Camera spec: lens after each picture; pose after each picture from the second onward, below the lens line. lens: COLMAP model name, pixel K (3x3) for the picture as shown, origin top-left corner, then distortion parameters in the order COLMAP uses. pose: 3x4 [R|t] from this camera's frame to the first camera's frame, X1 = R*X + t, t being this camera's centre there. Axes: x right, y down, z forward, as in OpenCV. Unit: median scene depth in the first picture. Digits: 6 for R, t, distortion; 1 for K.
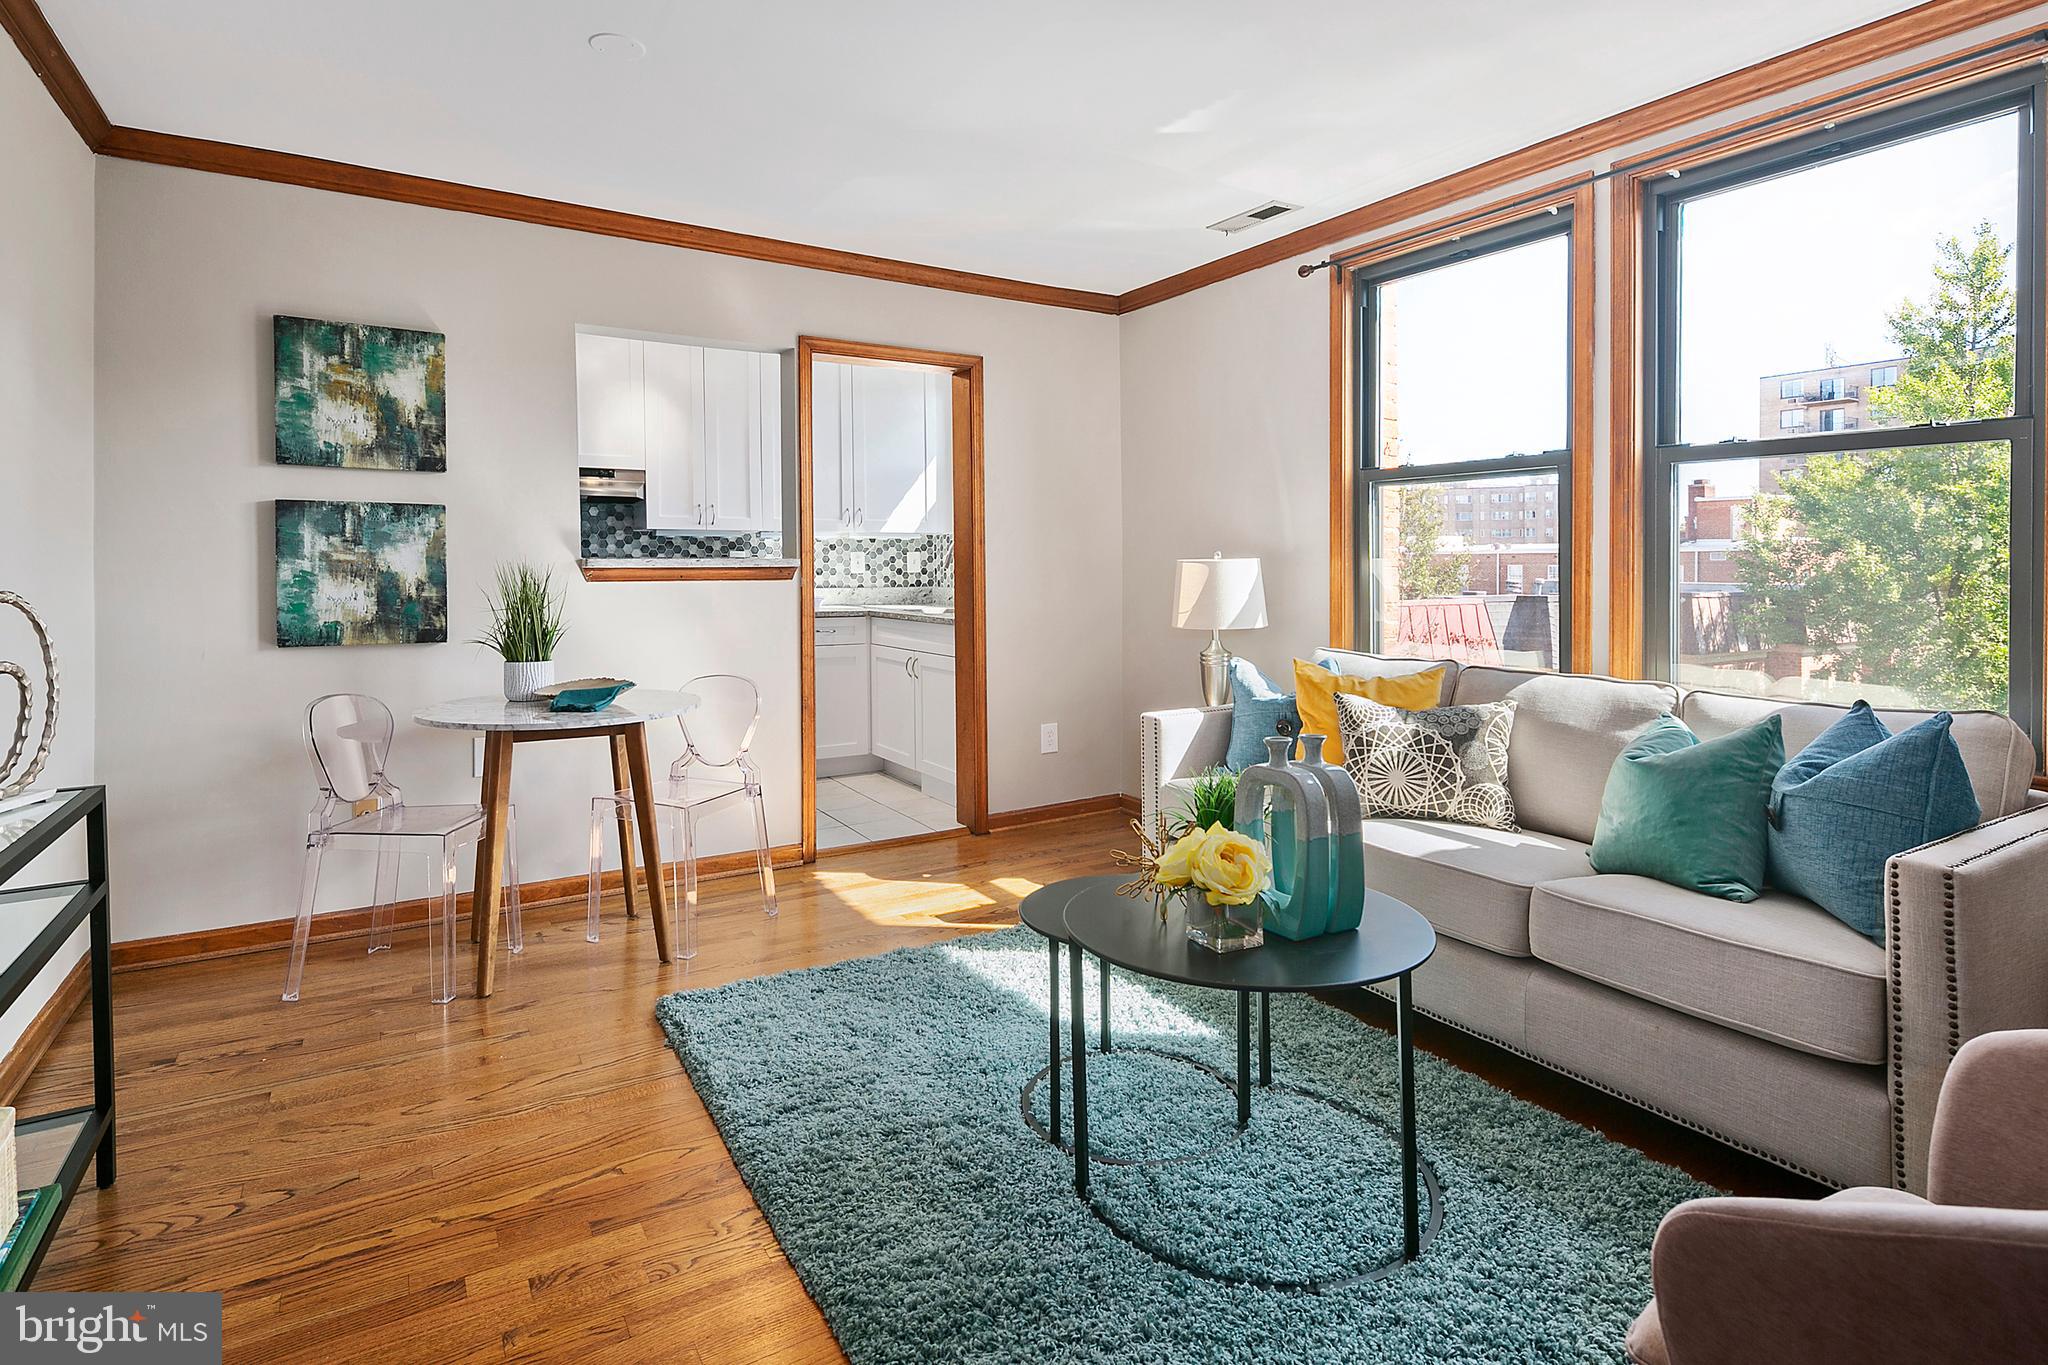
lens RADIAL K [[1024.1, 0, 1017.4], [0, 1024.1, 587.1], [0, 0, 1]] dist [0.000158, -0.003021]
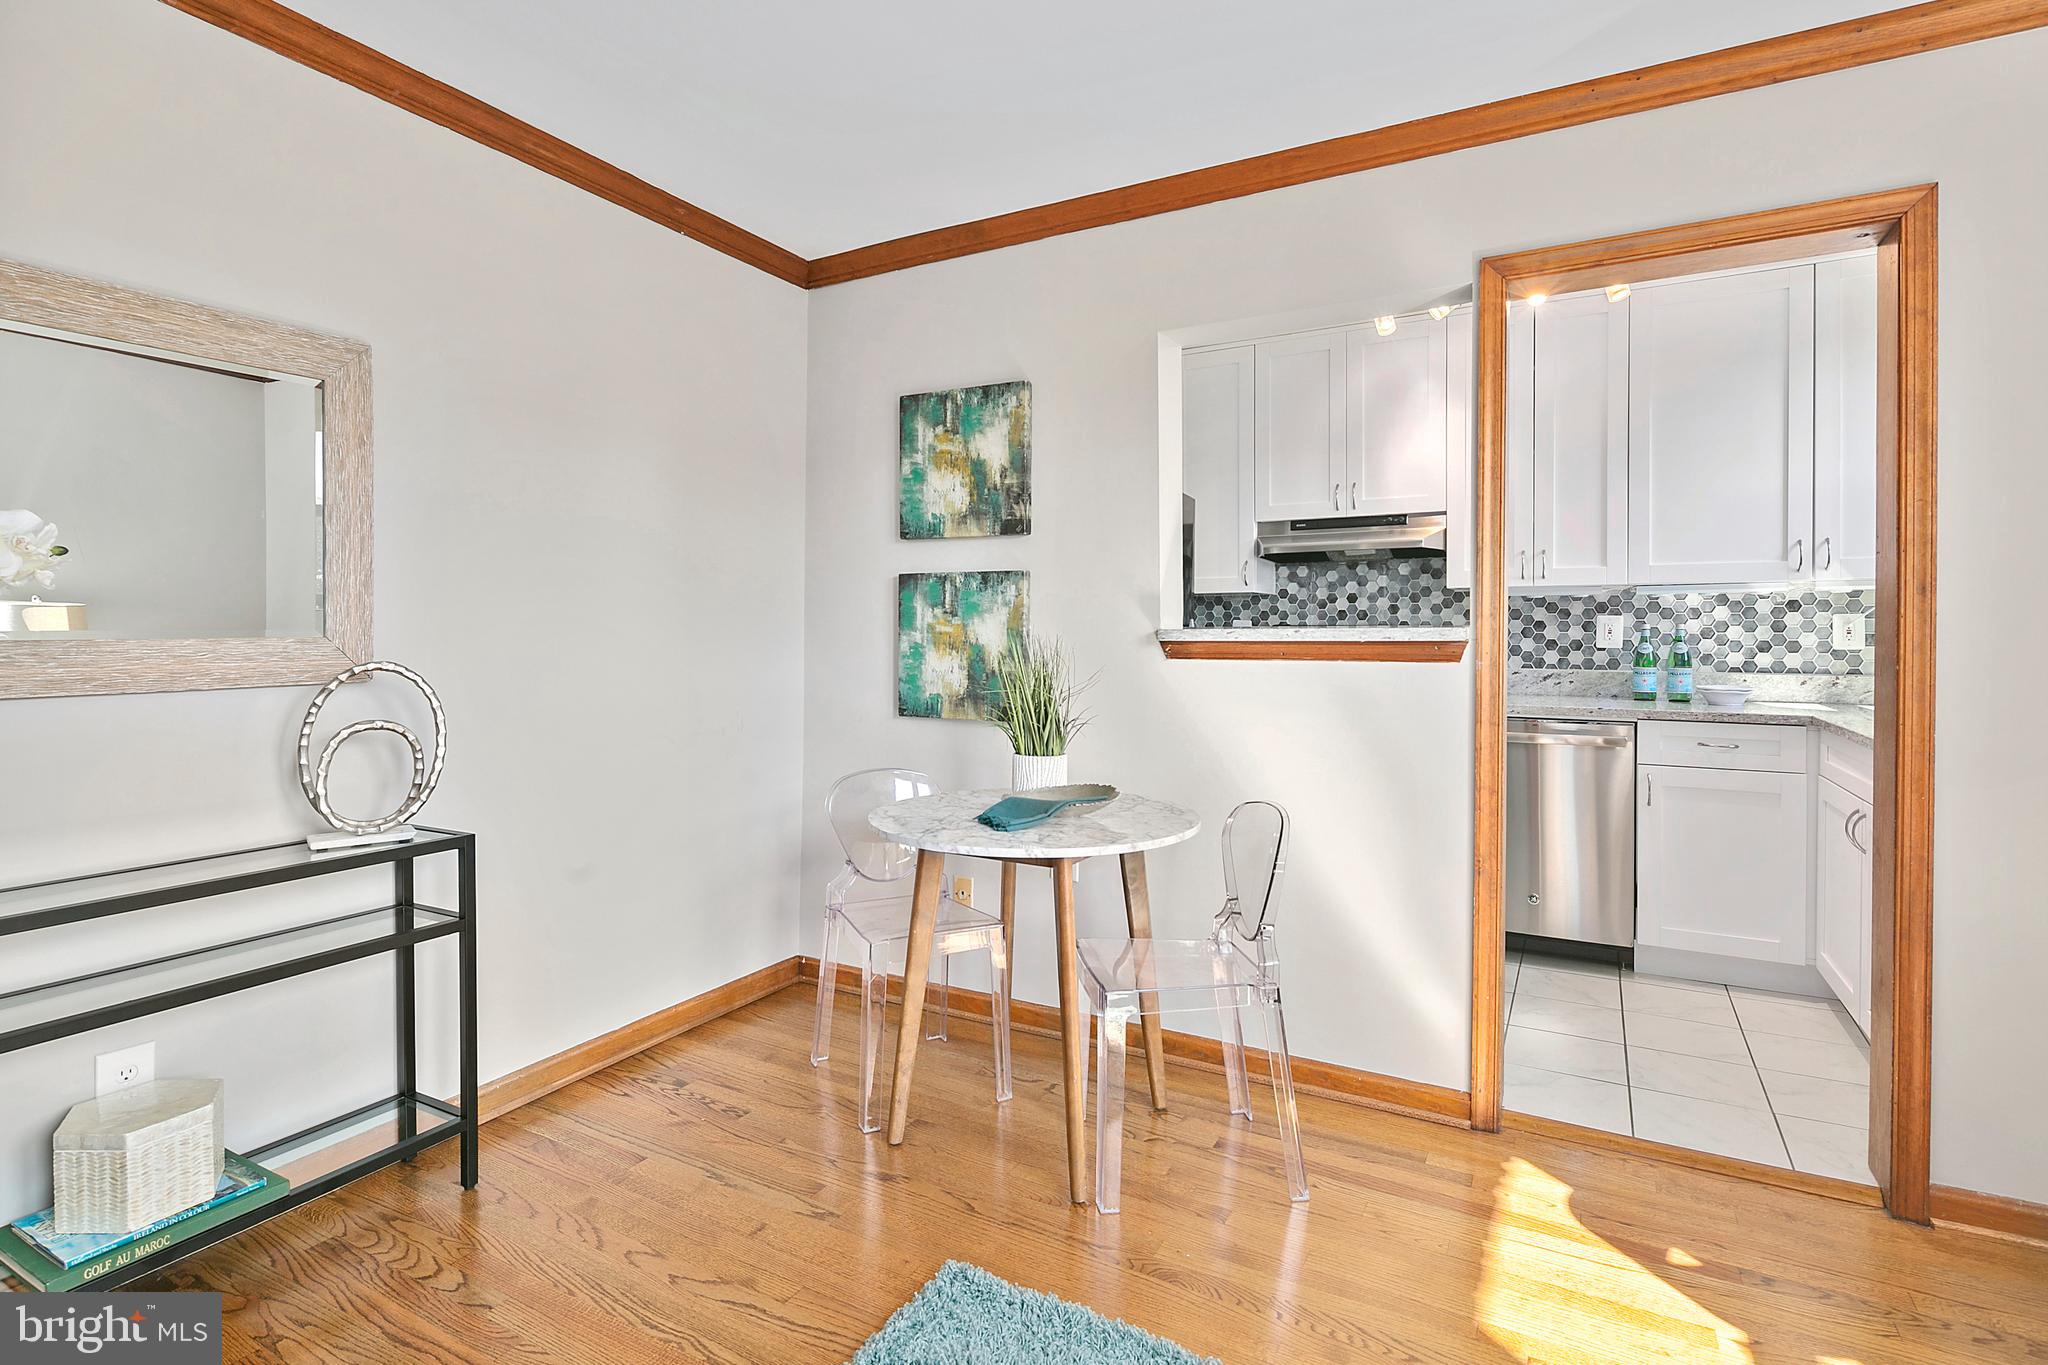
lens RADIAL K [[1010.3, 0, 1007.9], [0, 1010.3, 644.8], [0, 0, 1]] dist [-0.002527, -0.000799]
pose [[0.484372, 0.010346, -0.874801, 0.224423], [-0.018248, 0.999832, 0.001722, -0.017022], [0.874672, 0.015129, 0.484480, 0.590916]]
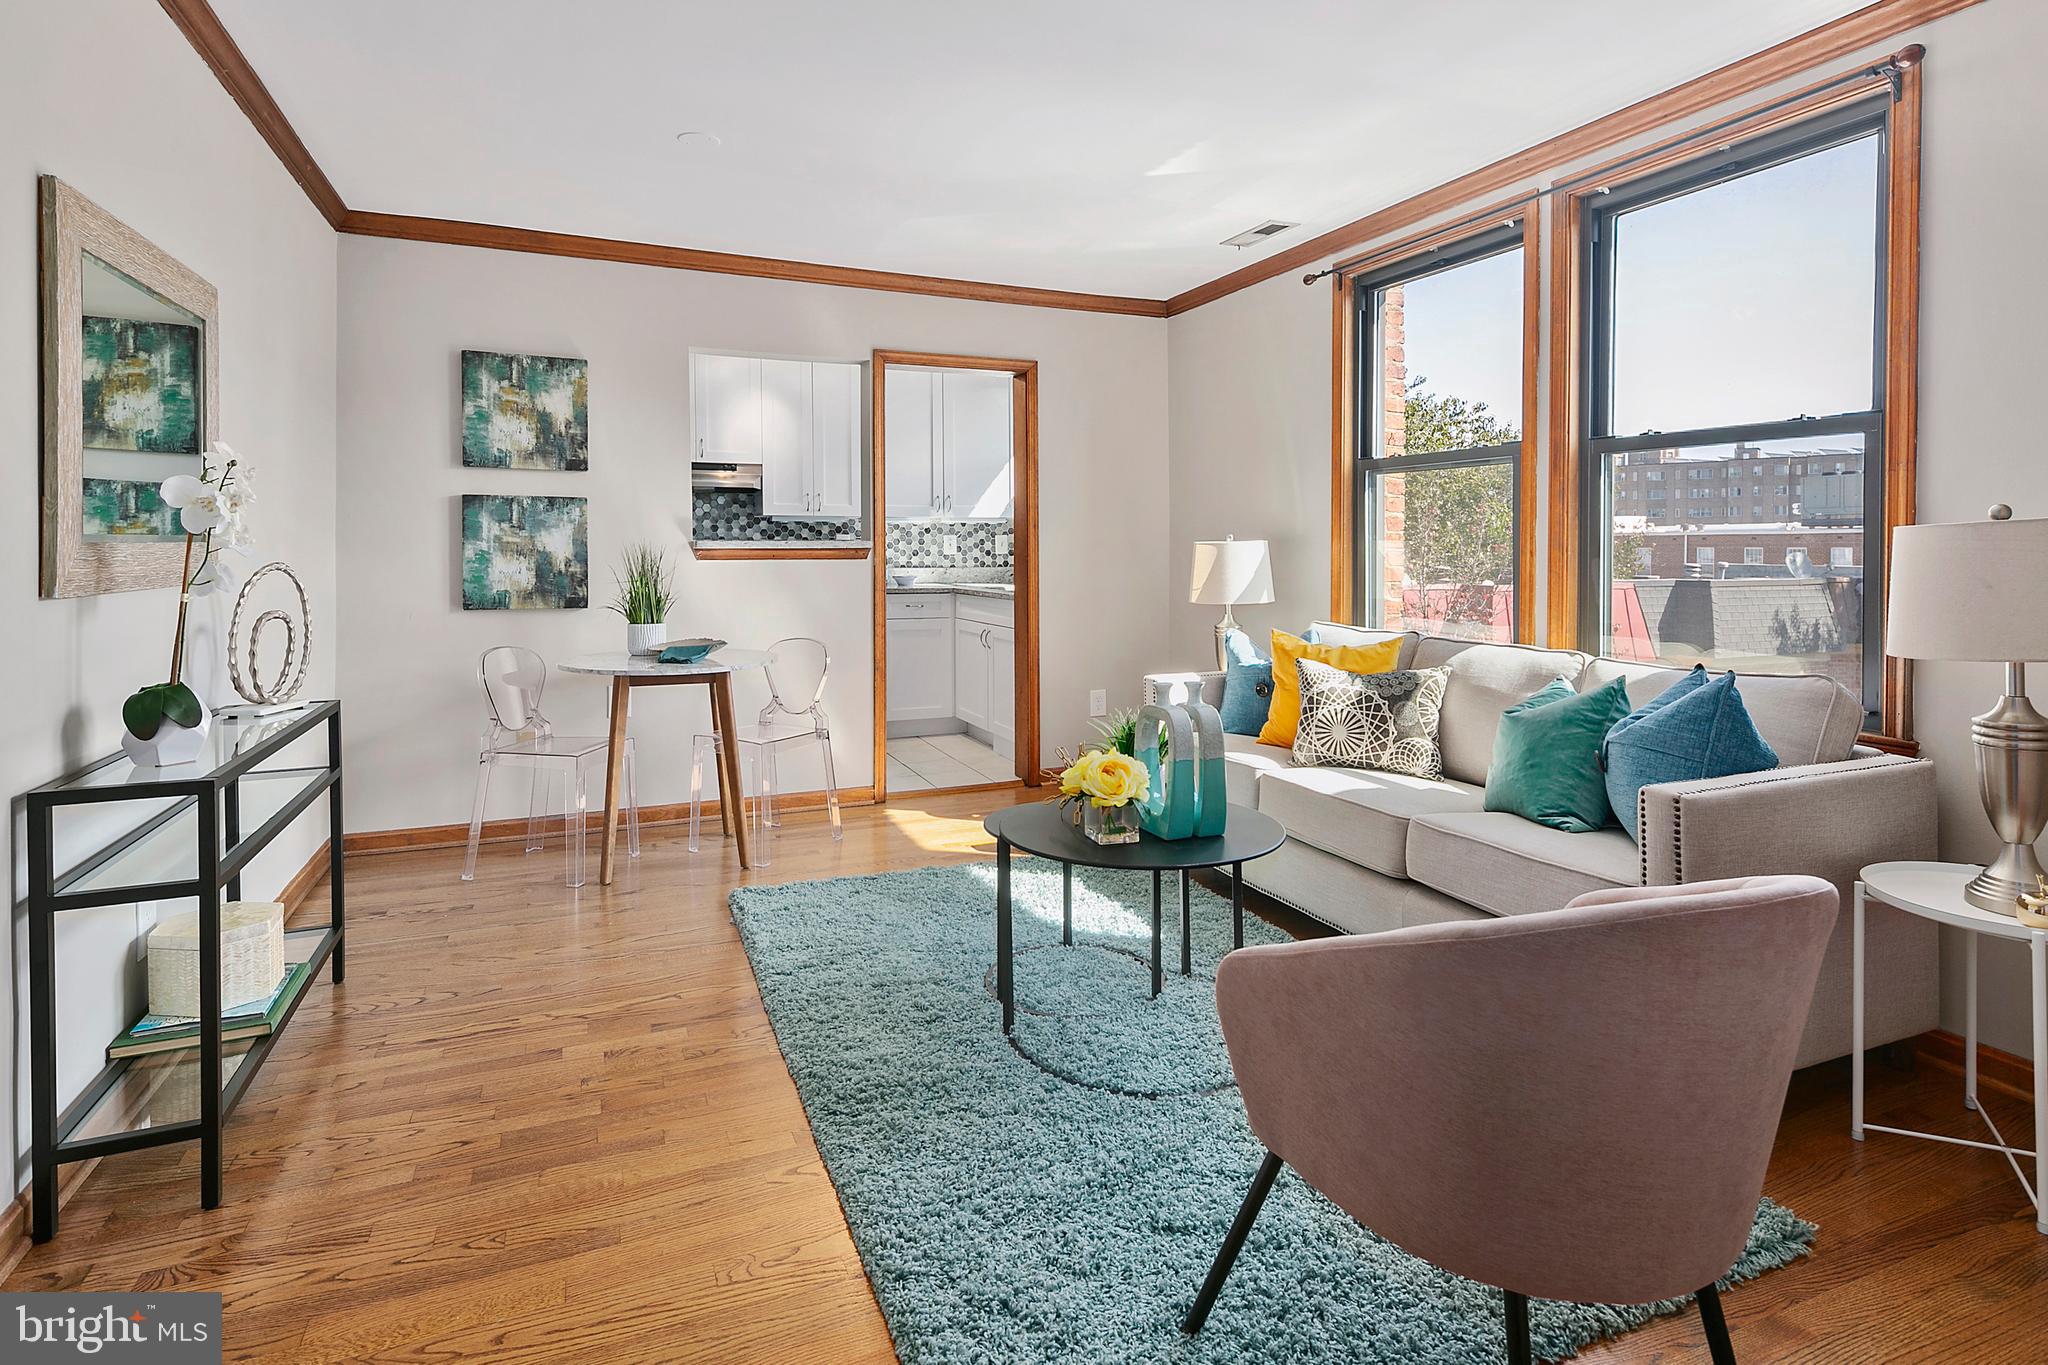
lens RADIAL K [[1020.7, 0, 995.2], [0, 1020.7, 568.8], [0, 0, 1]] dist [0.003052, 0.000556]
pose [[0.986702, 0.004423, -0.162477, 0.138597], [-0.004648, 0.999989, -0.001002, 0.005516], [0.162470, 0.001744, 0.986712, -0.149812]]
